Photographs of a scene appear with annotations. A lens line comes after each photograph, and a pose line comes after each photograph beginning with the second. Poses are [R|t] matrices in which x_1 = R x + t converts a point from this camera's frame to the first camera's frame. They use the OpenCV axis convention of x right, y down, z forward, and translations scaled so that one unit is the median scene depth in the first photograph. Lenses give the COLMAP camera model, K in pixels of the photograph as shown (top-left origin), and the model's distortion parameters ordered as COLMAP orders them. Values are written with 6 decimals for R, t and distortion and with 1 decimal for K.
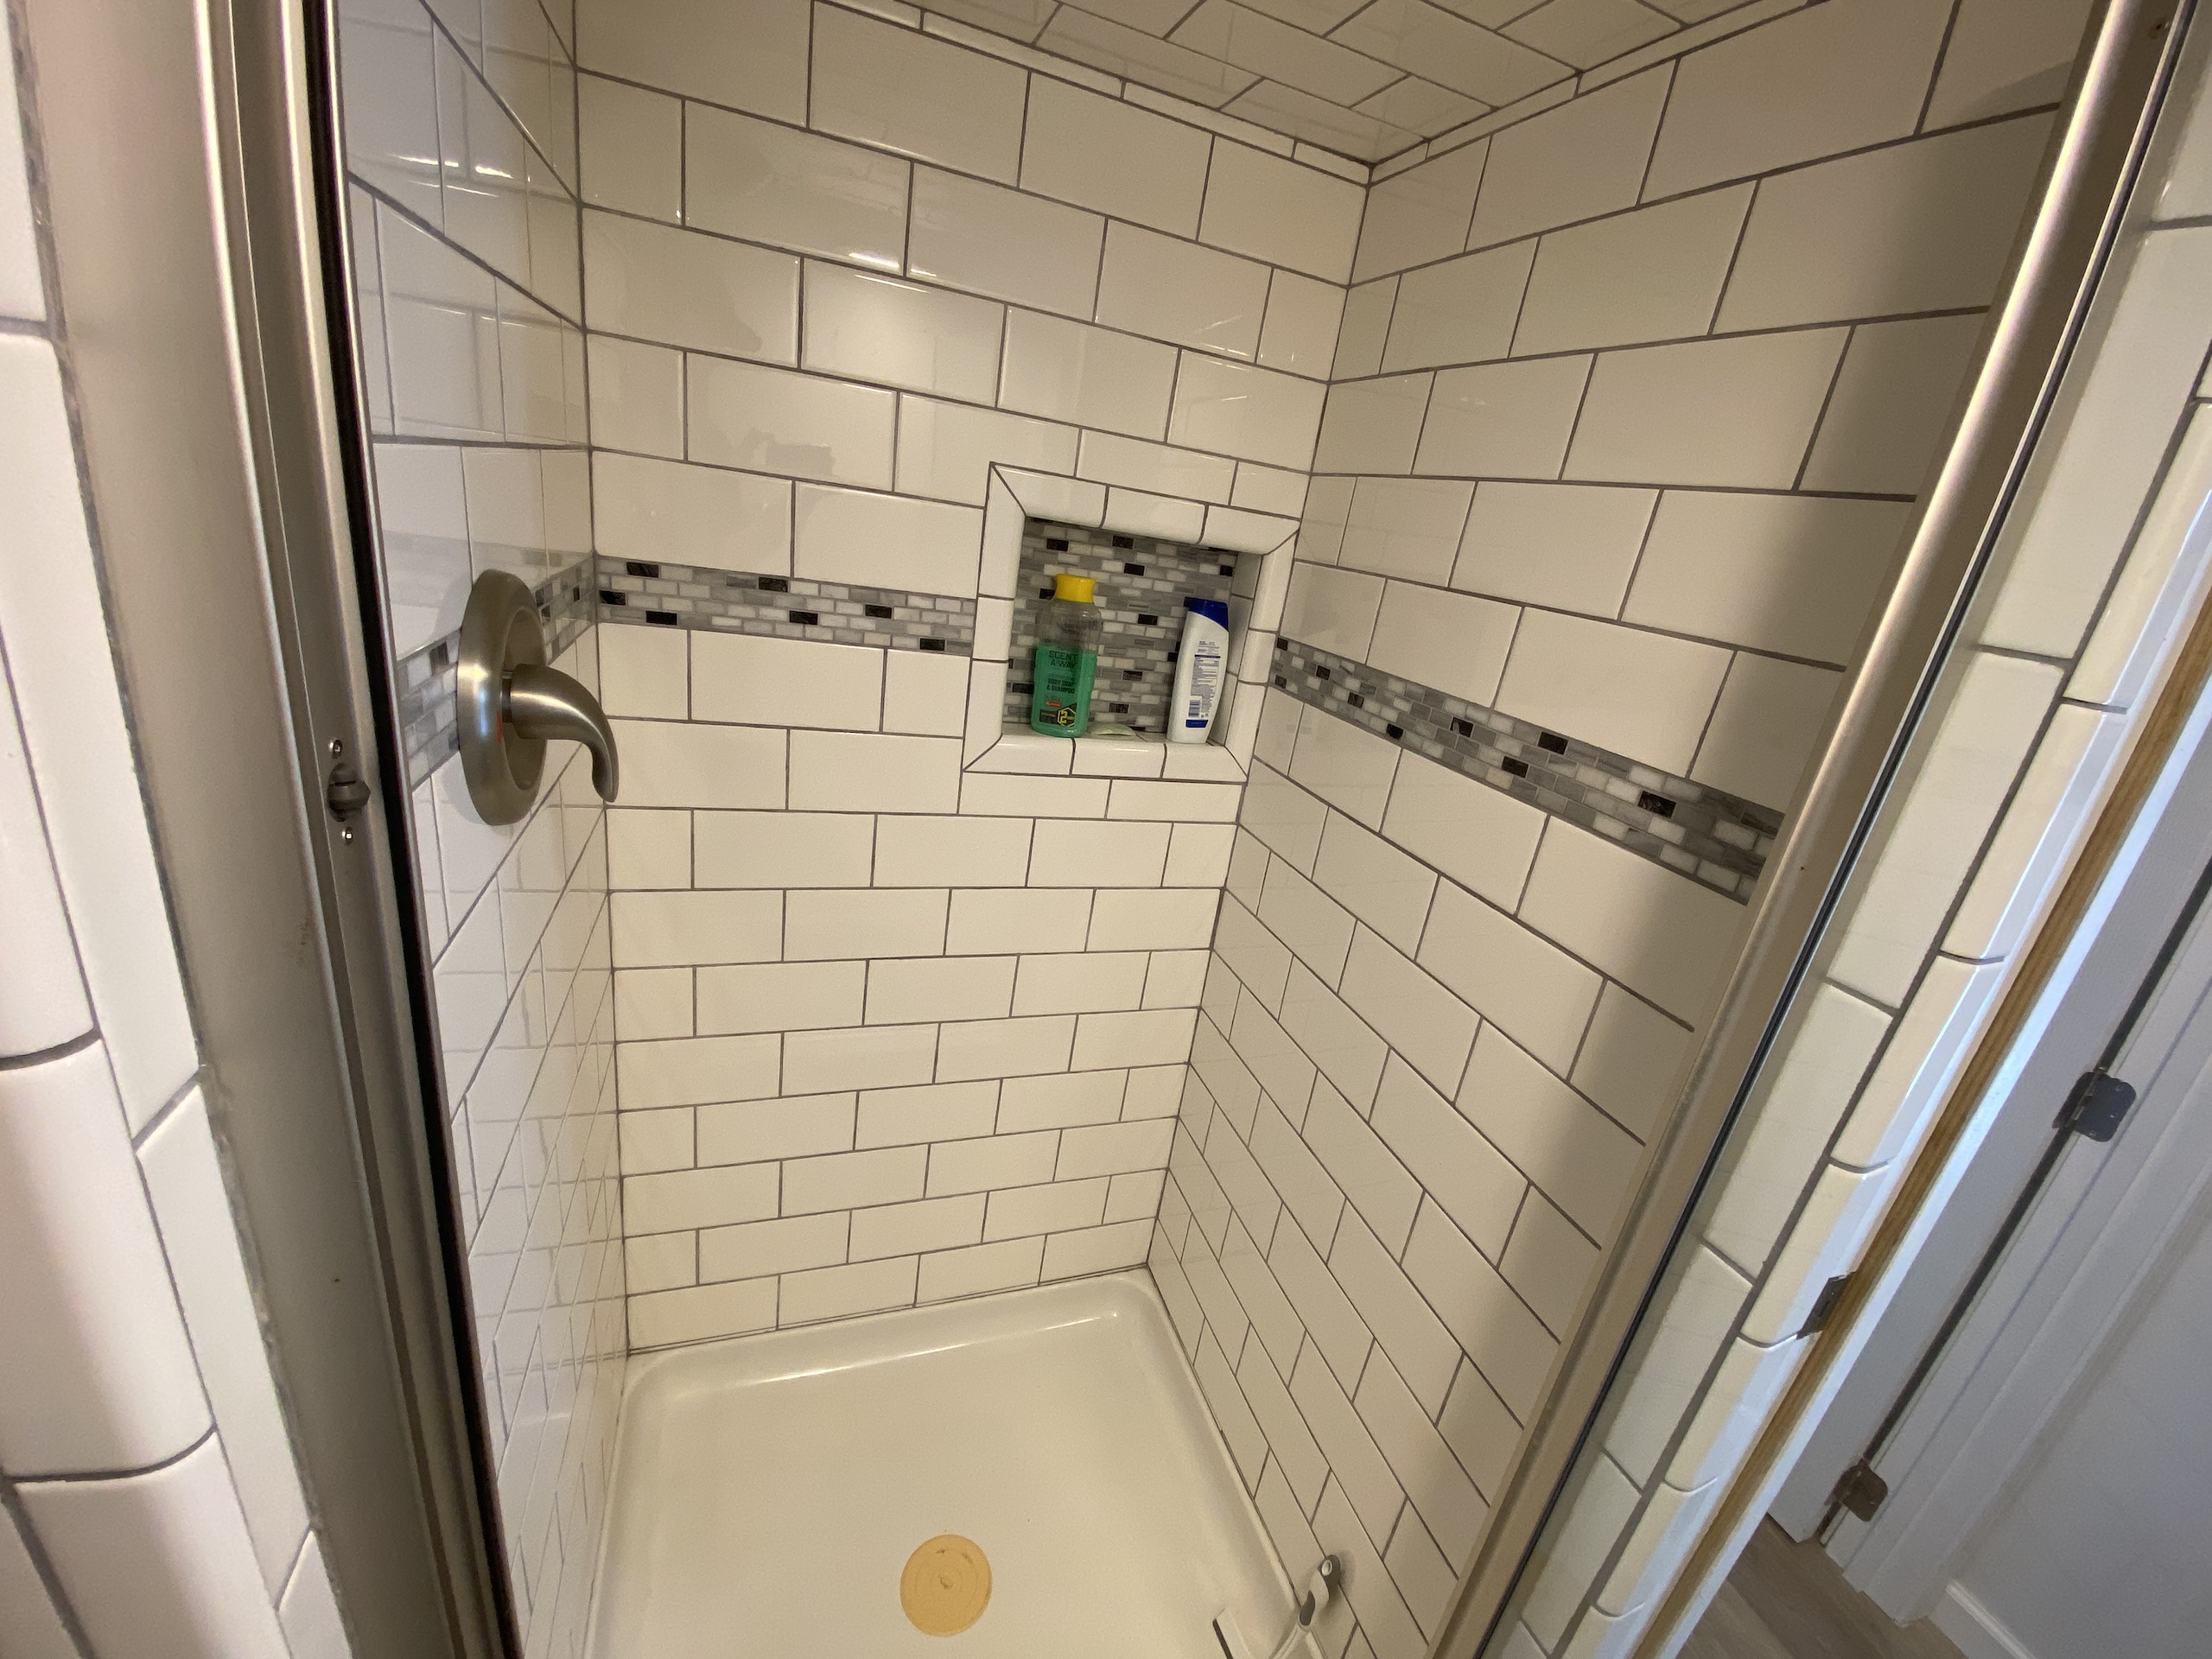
lens RADIAL K [[901.6, 0, 1108.6], [0, 901.6, 830.1], [0, 0, 1]] dist [-0.000931, -0.000054]
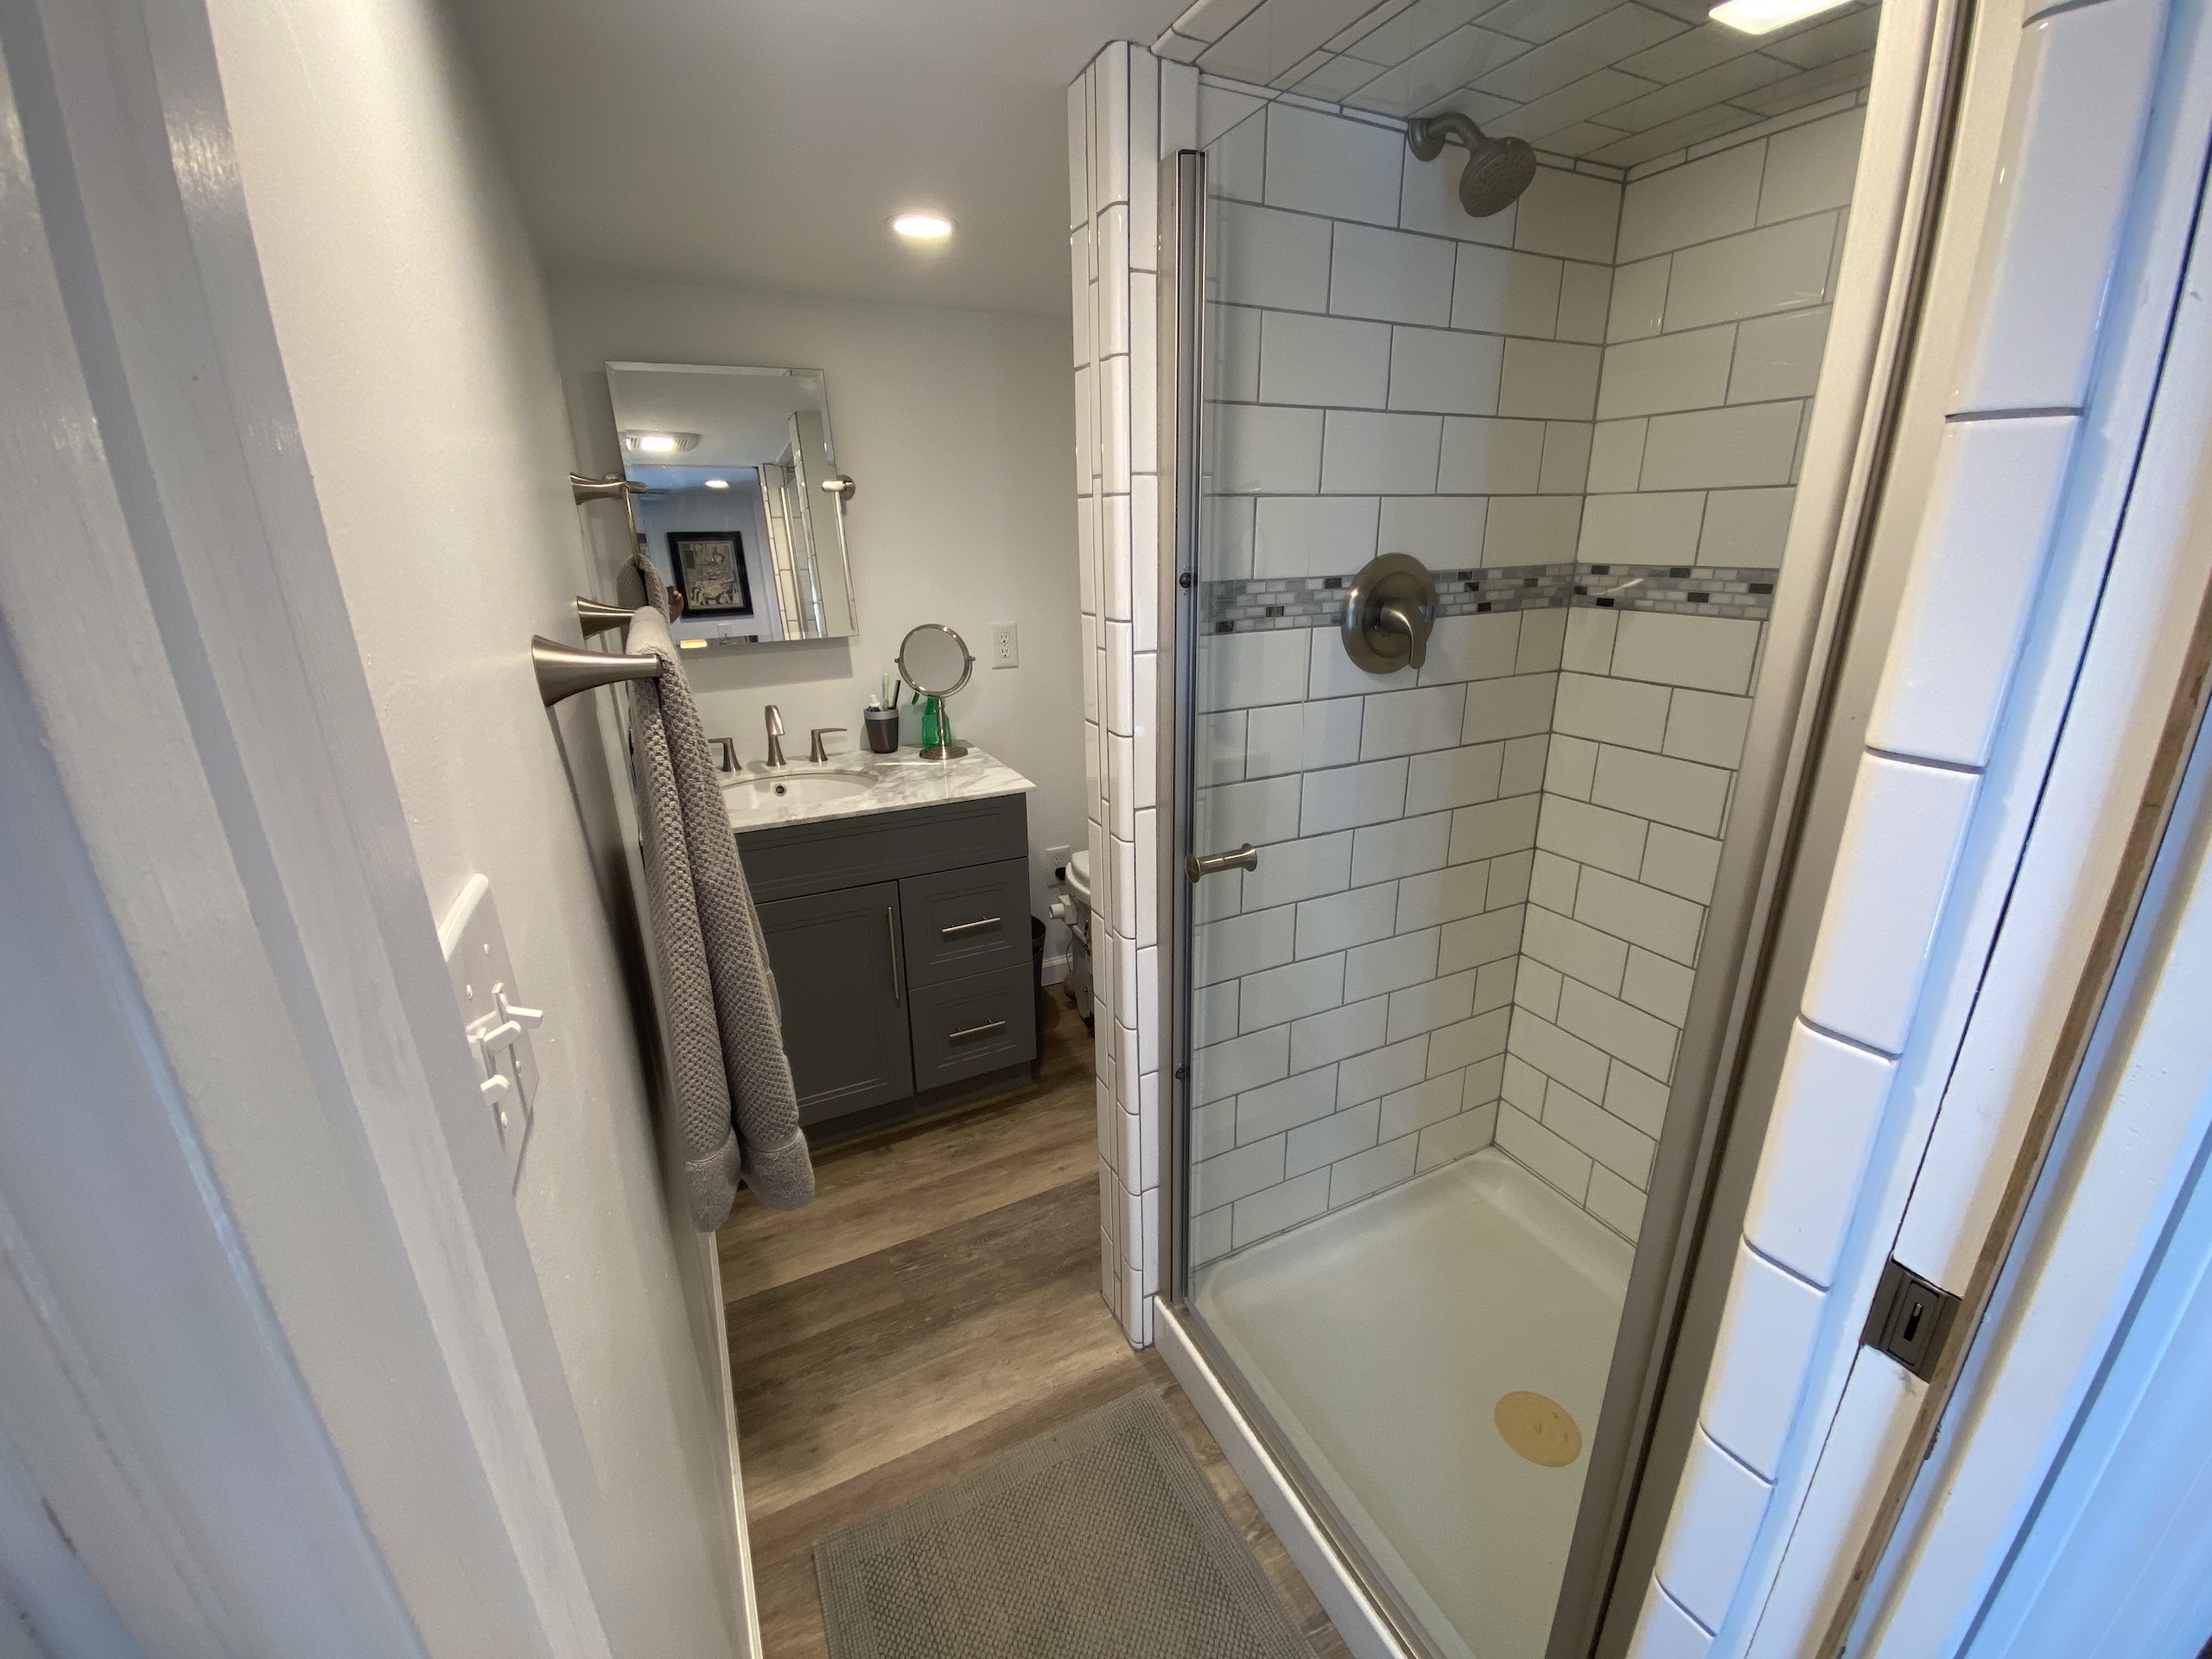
lens RADIAL K [[901.6, 0, 1108.8], [0, 901.6, 833.5], [0, 0, 1]] dist [-0.000931, -0.000054]
pose [[0.123990, 0.172356, -0.977200, 0.863963], [-0.297079, 0.946075, 0.129172, 0.162146], [0.946768, 0.274290, 0.168507, 0.098272]]
